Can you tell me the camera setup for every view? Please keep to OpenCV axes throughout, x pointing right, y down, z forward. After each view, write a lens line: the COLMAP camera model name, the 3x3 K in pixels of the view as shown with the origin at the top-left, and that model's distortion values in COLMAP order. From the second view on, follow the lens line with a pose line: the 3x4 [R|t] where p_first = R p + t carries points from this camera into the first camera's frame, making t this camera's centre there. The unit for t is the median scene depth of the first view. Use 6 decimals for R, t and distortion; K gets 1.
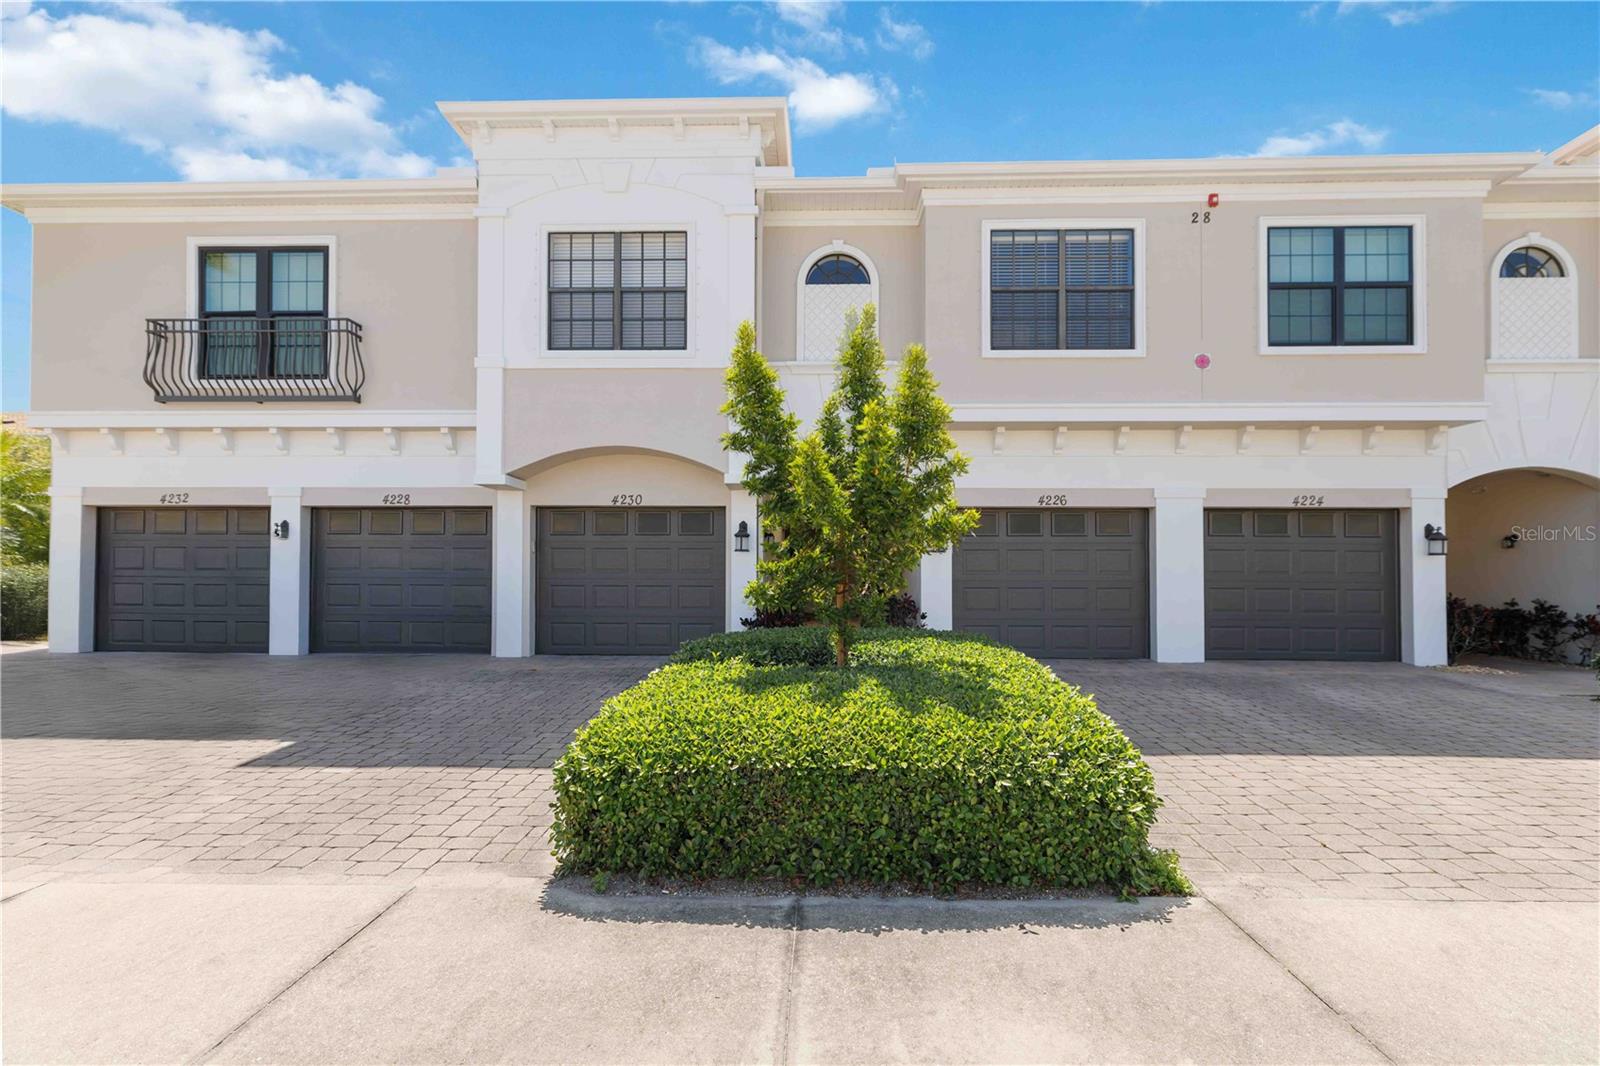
lens RADIAL K [[549.8, 0, 802.6], [0, 549.8, 566.1], [0, 0, 1]] dist [0.000112, 0.000014]
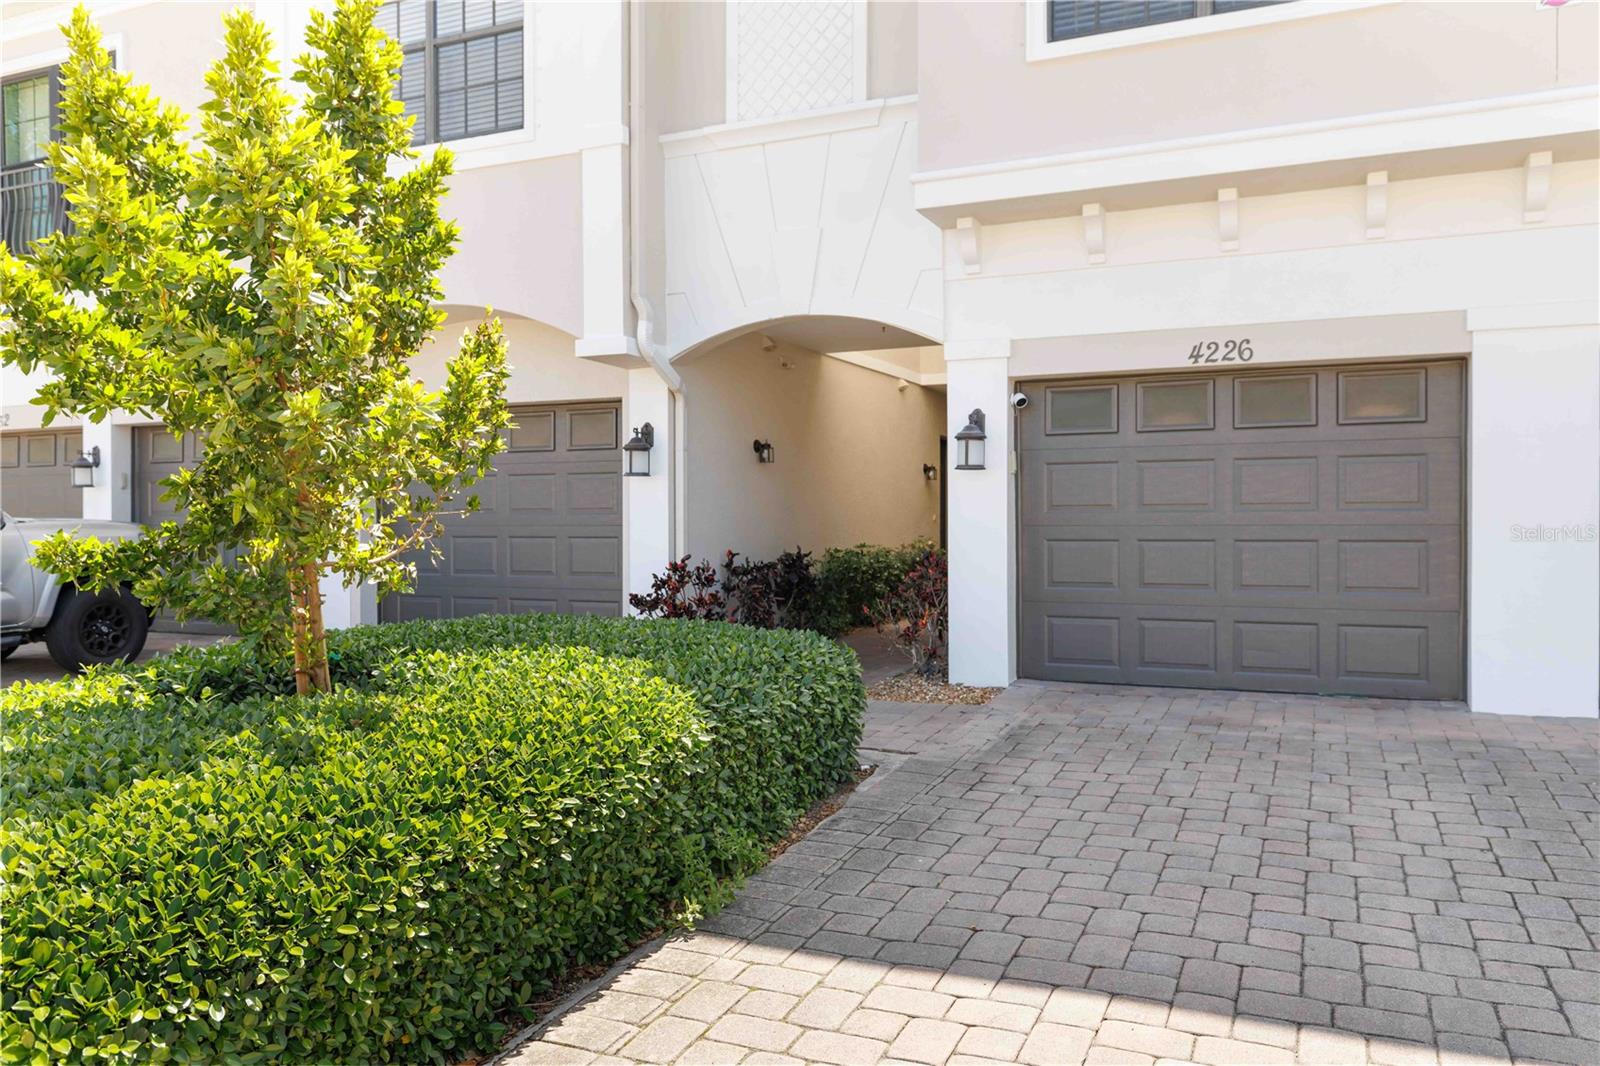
lens RADIAL K [[1158.5, 0, 800.0], [0, 1158.5, 533.0], [0, 0, 1]] dist [-0.001839, -0.000317]
pose [[0.917559, 0.005117, -0.397567, 0.517305], [0.005853, 0.999635, 0.026377, 0.002628], [0.397557, -0.026529, 0.917194, -0.017715]]
